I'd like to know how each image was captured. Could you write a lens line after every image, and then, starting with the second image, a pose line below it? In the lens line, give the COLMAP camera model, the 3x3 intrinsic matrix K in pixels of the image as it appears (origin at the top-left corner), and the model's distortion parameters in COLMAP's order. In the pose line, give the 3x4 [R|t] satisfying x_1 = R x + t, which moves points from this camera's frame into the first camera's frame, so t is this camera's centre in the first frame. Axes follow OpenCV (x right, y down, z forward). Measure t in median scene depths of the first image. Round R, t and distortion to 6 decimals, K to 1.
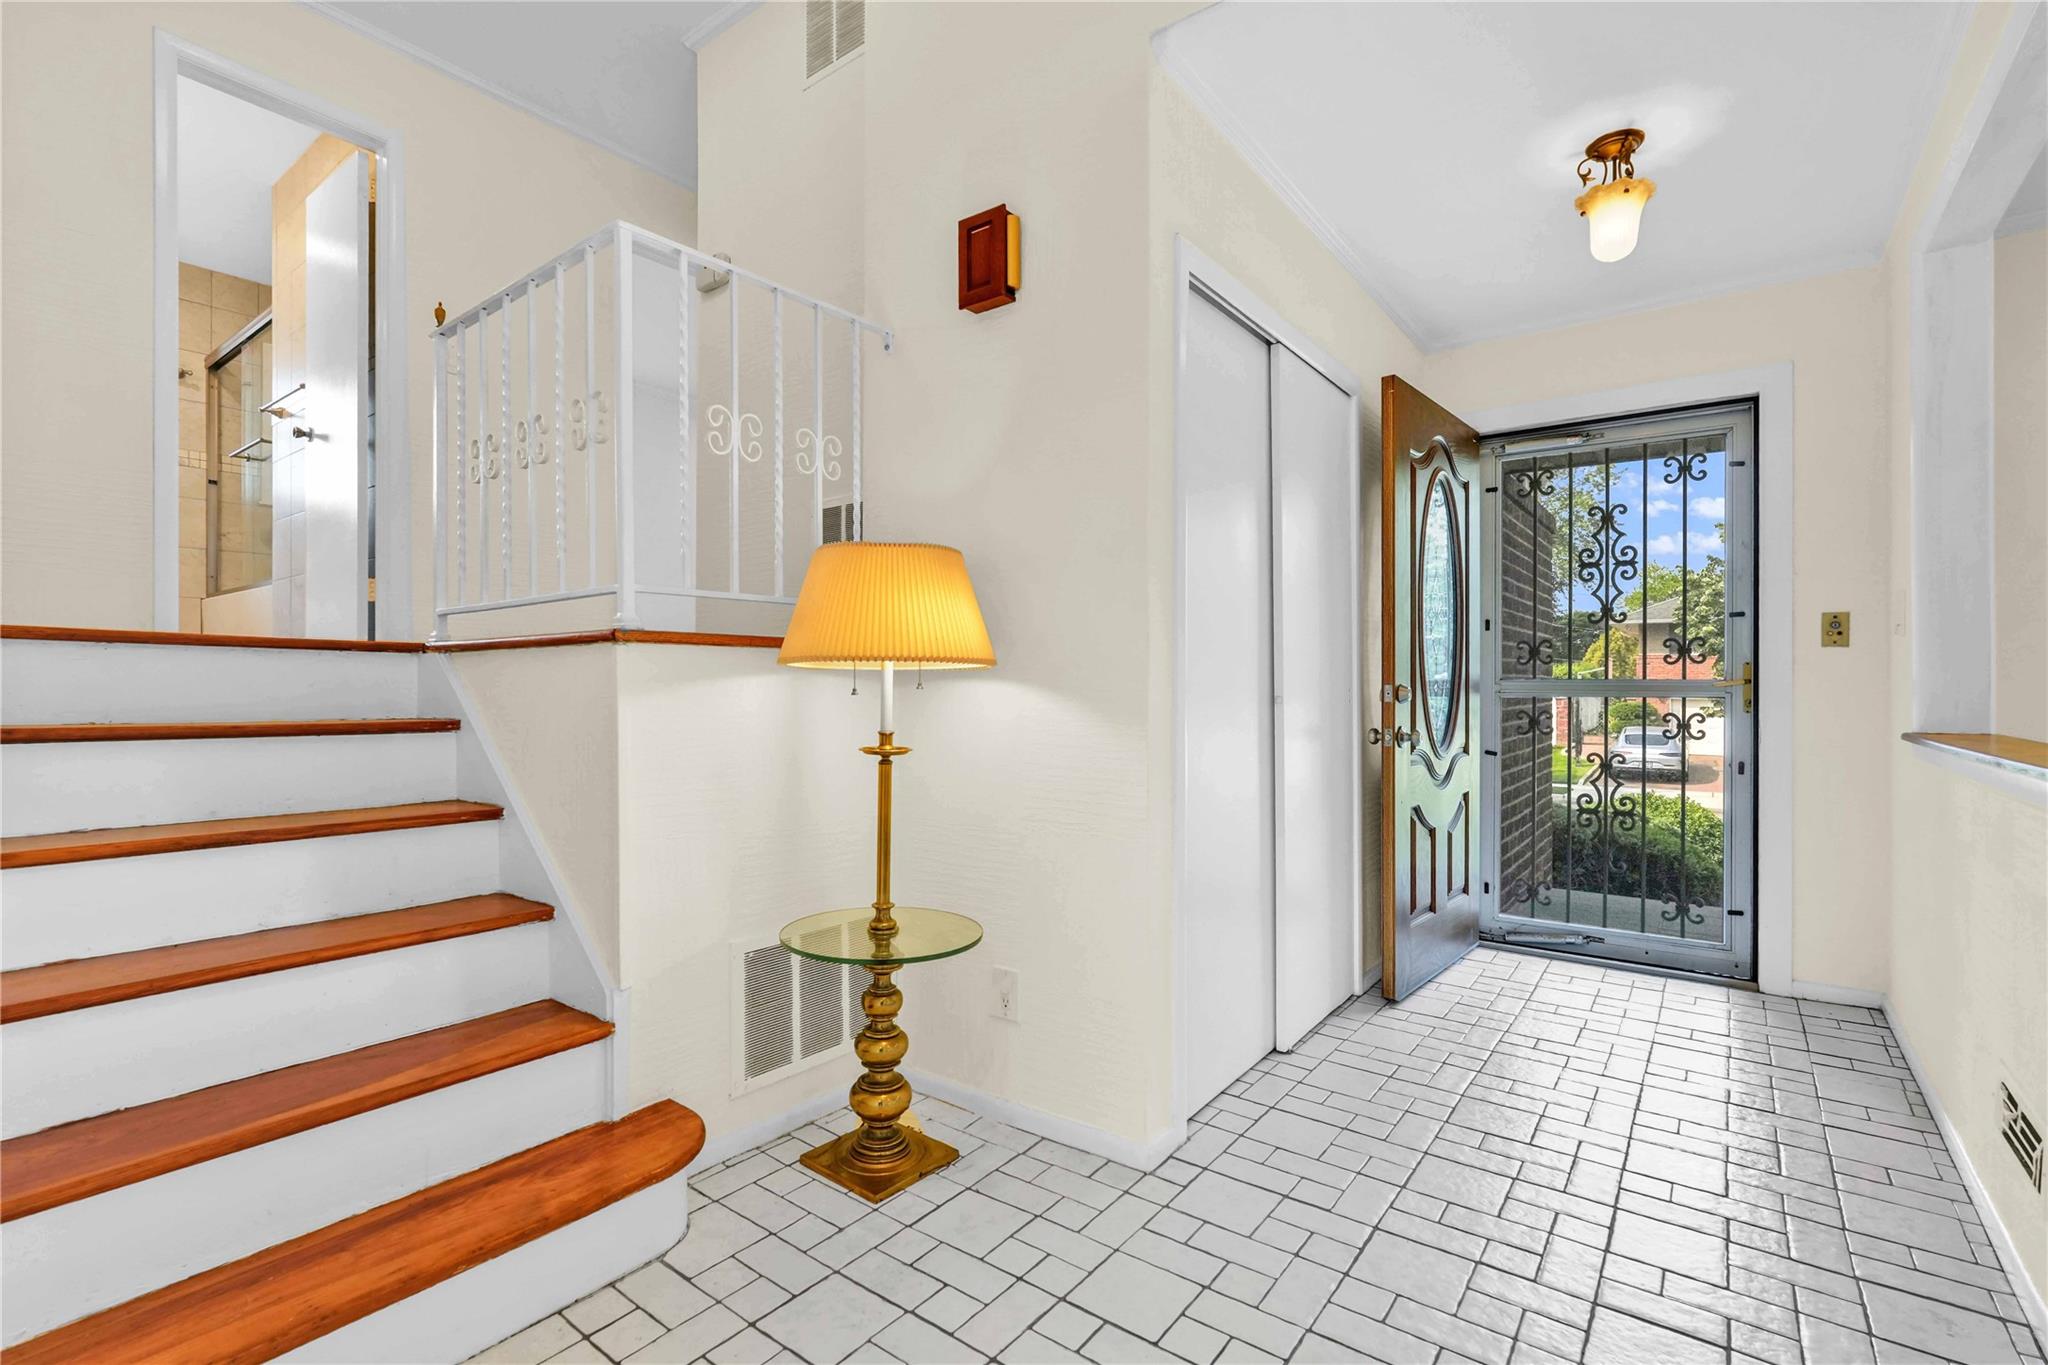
lens RADIAL K [[914.1, 0, 1036.5], [0, 914.1, 682.1], [0, 0, 1]] dist [0.000995, 0.000155]
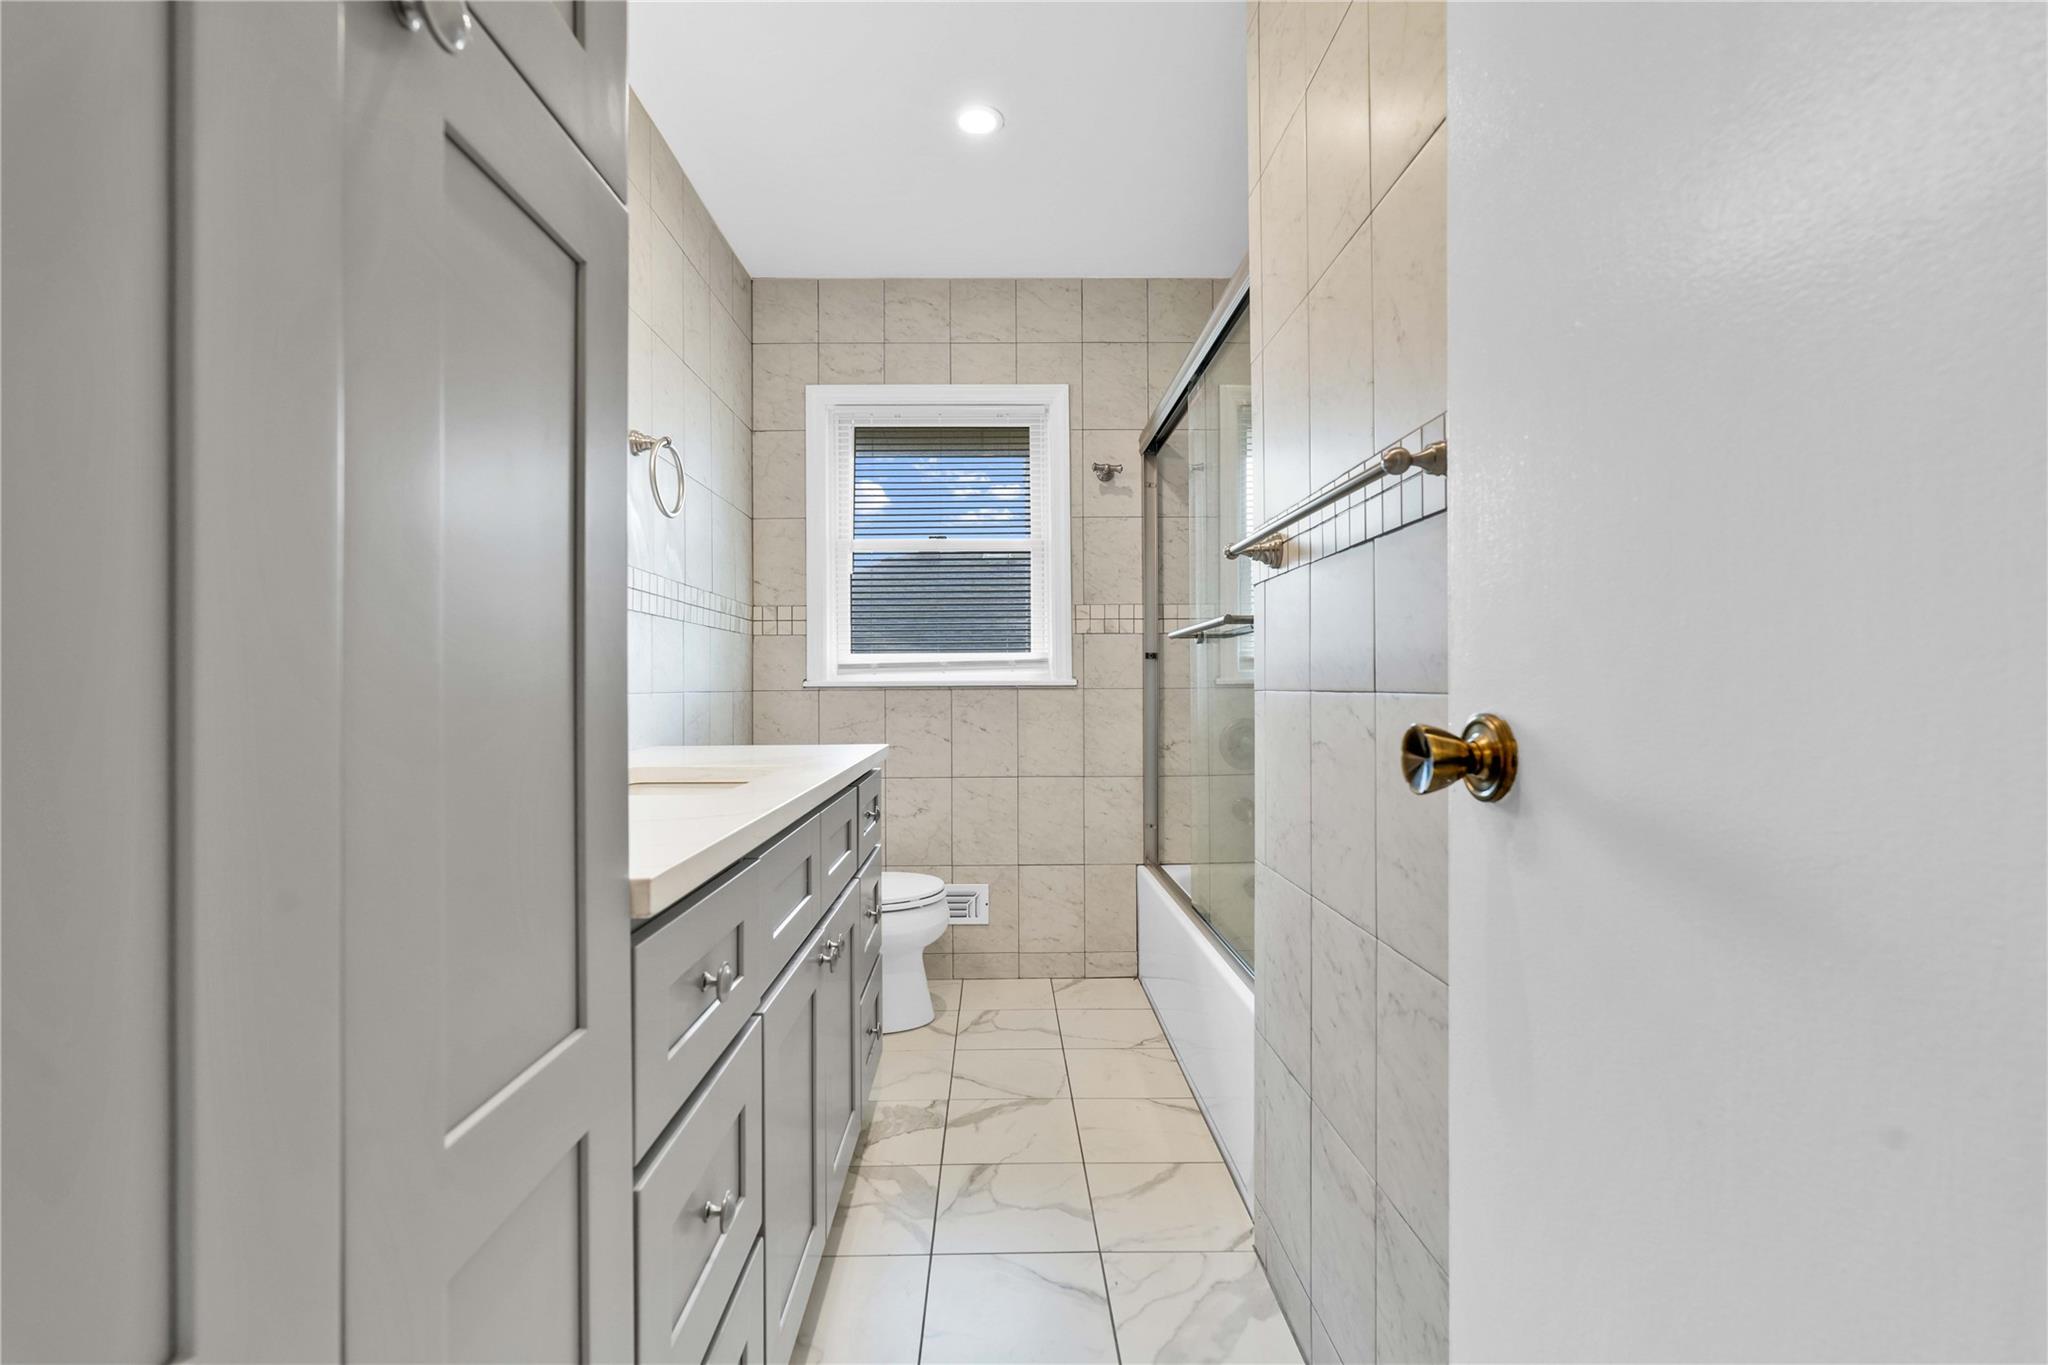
lens RADIAL K [[914.1, 0, 1026.2], [0, 914.1, 682.5], [0, 0, 1]] dist [0.000995, 0.000155]
pose [[0.622543, -0.001862, -0.782583, -0.511511], [0.005051, 0.999986, 0.001639, -0.203582], [0.782569, -0.004973, 0.622544, 0.593407]]
